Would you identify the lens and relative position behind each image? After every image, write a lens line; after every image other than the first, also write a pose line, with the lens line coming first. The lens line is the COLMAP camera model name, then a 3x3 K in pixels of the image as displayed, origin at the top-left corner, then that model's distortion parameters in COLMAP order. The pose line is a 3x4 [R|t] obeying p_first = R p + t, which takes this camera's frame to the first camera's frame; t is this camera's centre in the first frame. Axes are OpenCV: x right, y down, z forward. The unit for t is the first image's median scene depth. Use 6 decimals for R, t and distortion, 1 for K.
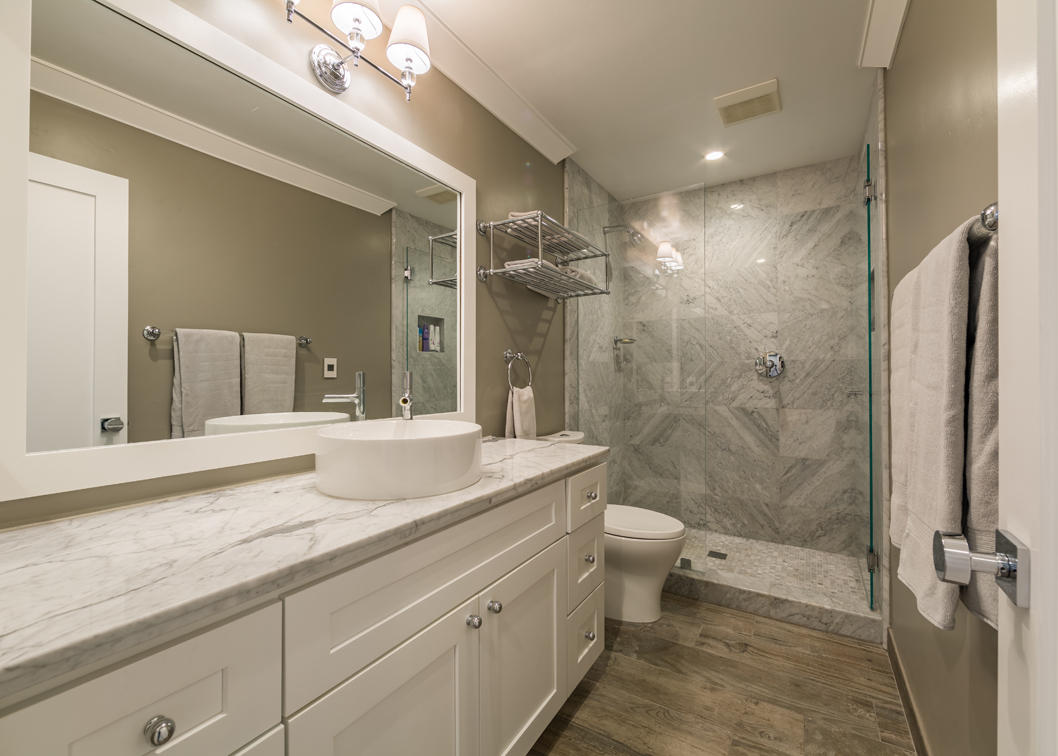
lens RADIAL K [[446.1, 0, 527.0], [0, 446.1, 375.0], [0, 0, 1]] dist [0.000645, -0.000026]
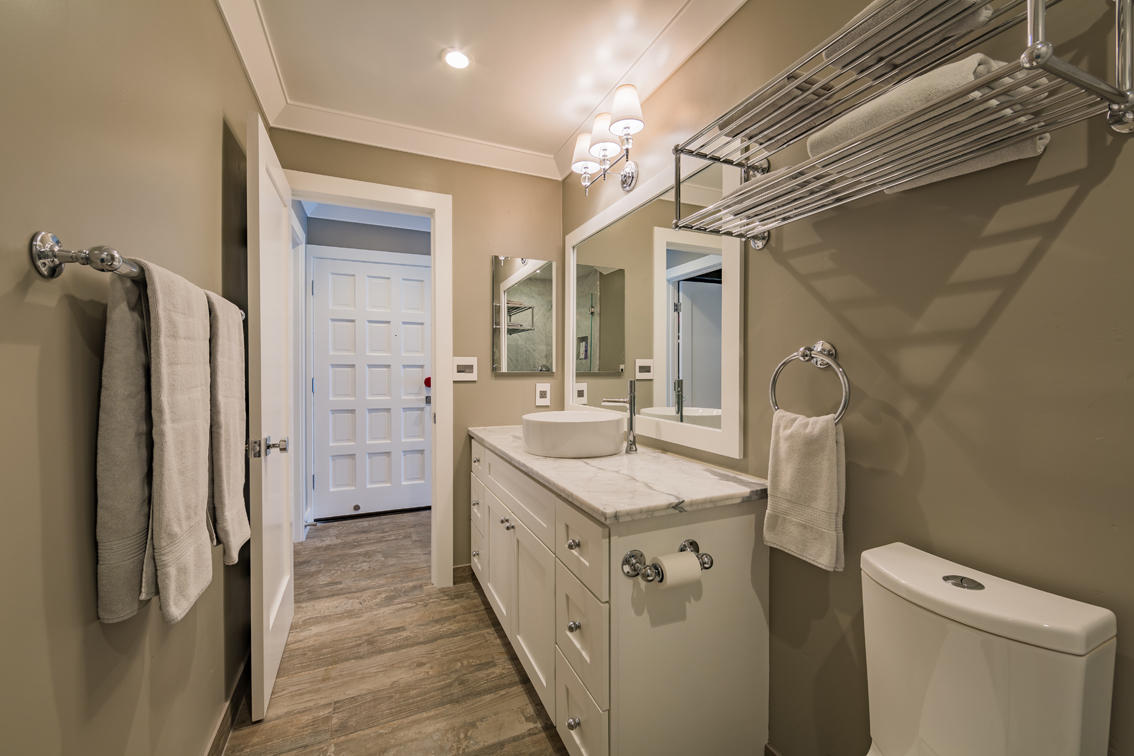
lens RADIAL K [[447.2, 0, 572.1], [0, 447.2, 372.6], [0, 0, 1]] dist [-0.000551, -0.000278]
pose [[-0.551971, 0.007054, -0.833833, 0.580057], [-0.003387, 0.999937, 0.010701, -0.025177], [0.833856, 0.008731, -0.551913, 1.052589]]
